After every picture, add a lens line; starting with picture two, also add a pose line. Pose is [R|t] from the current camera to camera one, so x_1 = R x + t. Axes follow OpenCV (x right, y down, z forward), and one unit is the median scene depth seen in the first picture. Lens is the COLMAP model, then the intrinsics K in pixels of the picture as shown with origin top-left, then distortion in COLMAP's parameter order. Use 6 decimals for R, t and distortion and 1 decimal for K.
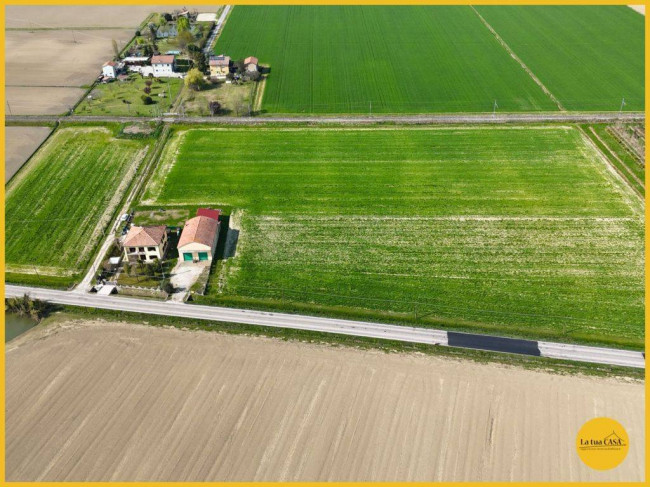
lens RADIAL K [[633.6, 0, 327.8], [0, 633.6, 245.3], [0, 0, 1]] dist [0.117639, -0.201759]
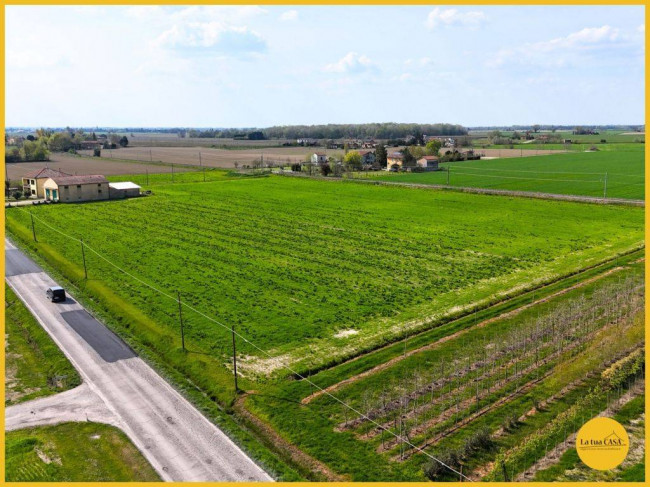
lens RADIAL K [[633.6, 0, 327.8], [0, 633.6, 245.3], [0, 0, 1]] dist [0.117639, -0.201759]
pose [[0.704901, 0.148172, -0.693657, 0.650162], [-0.390771, 0.897270, -0.205439, 0.102535], [0.591957, 0.415875, 0.690387, 0.510317]]
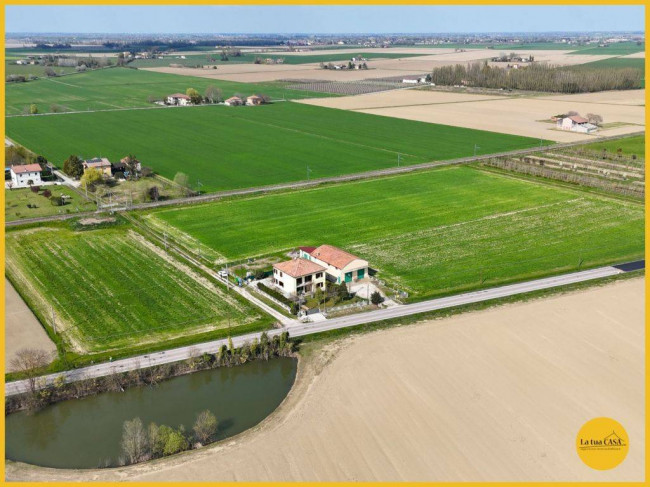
lens RADIAL K [[633.6, 0, 327.8], [0, 633.6, 245.3], [0, 0, 1]] dist [0.117639, -0.201759]
pose [[0.818718, -0.164490, 0.550131, -0.634112], [0.296046, 0.941853, -0.158966, 0.094813], [-0.491994, 0.293012, 0.819808, 0.193707]]
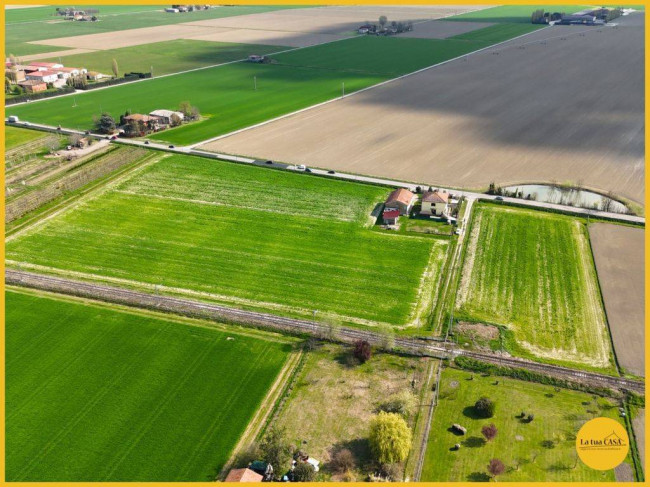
lens RADIAL K [[633.6, 0, 327.8], [0, 633.6, 245.3], [0, 0, 1]] dist [0.117639, -0.201759]
pose [[-0.955601, -0.096242, 0.278505, -0.396642], [0.182062, 0.550322, 0.814861, -1.005707], [-0.231692, 0.829387, -0.508366, 1.603290]]
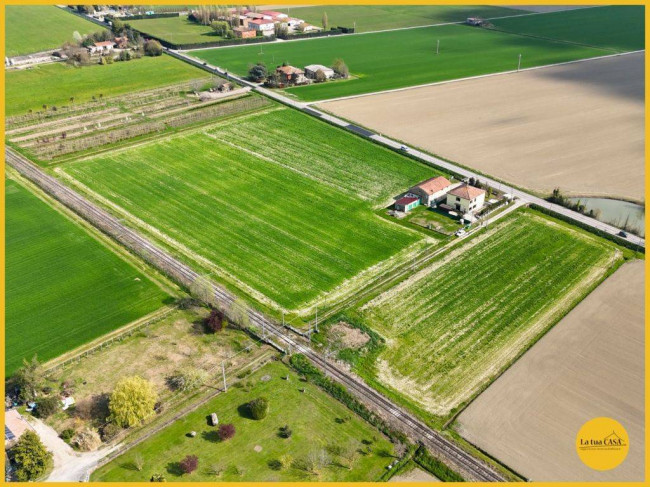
lens RADIAL K [[636.9, 0, 327.2], [0, 636.9, 244.6], [0, 0, 1]] dist [0.128969, -0.230680]
pose [[-0.709560, -0.304641, 0.635388, -0.801594], [0.397450, 0.571556, 0.717883, -0.847997], [-0.581857, 0.761917, -0.284474, 1.372331]]
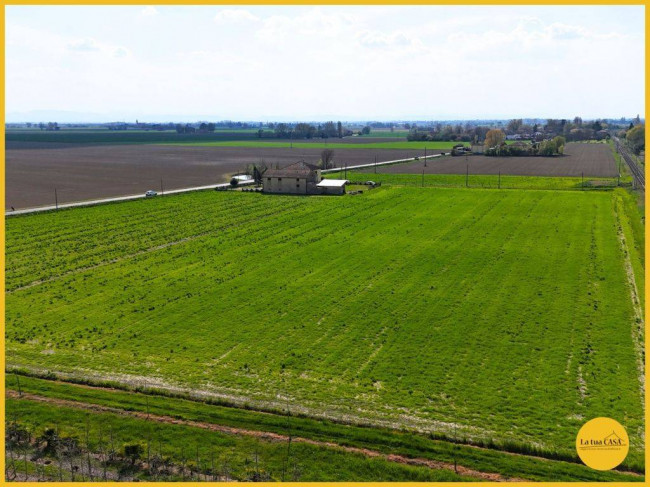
lens RADIAL K [[633.6, 0, 327.8], [0, 633.6, 245.3], [0, 0, 1]] dist [0.117639, -0.201759]
pose [[-0.349001, 0.200361, -0.915453, 0.658293], [-0.496025, 0.789316, 0.361855, -0.292238], [0.795083, 0.580375, -0.176088, 1.121430]]
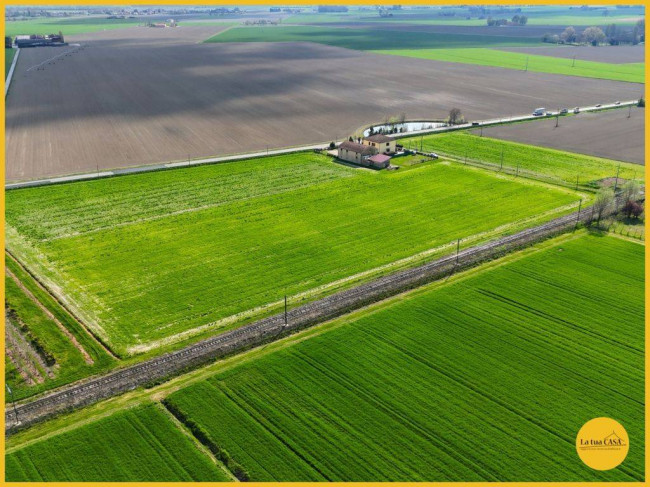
lens RADIAL K [[633.6, 0, 327.8], [0, 633.6, 245.3], [0, 0, 1]] dist [0.117639, -0.201759]
pose [[-0.774934, 0.259155, -0.576468, 0.627412], [-0.316309, 0.630620, 0.708708, -0.750385], [0.547198, 0.731544, -0.406716, 1.468131]]
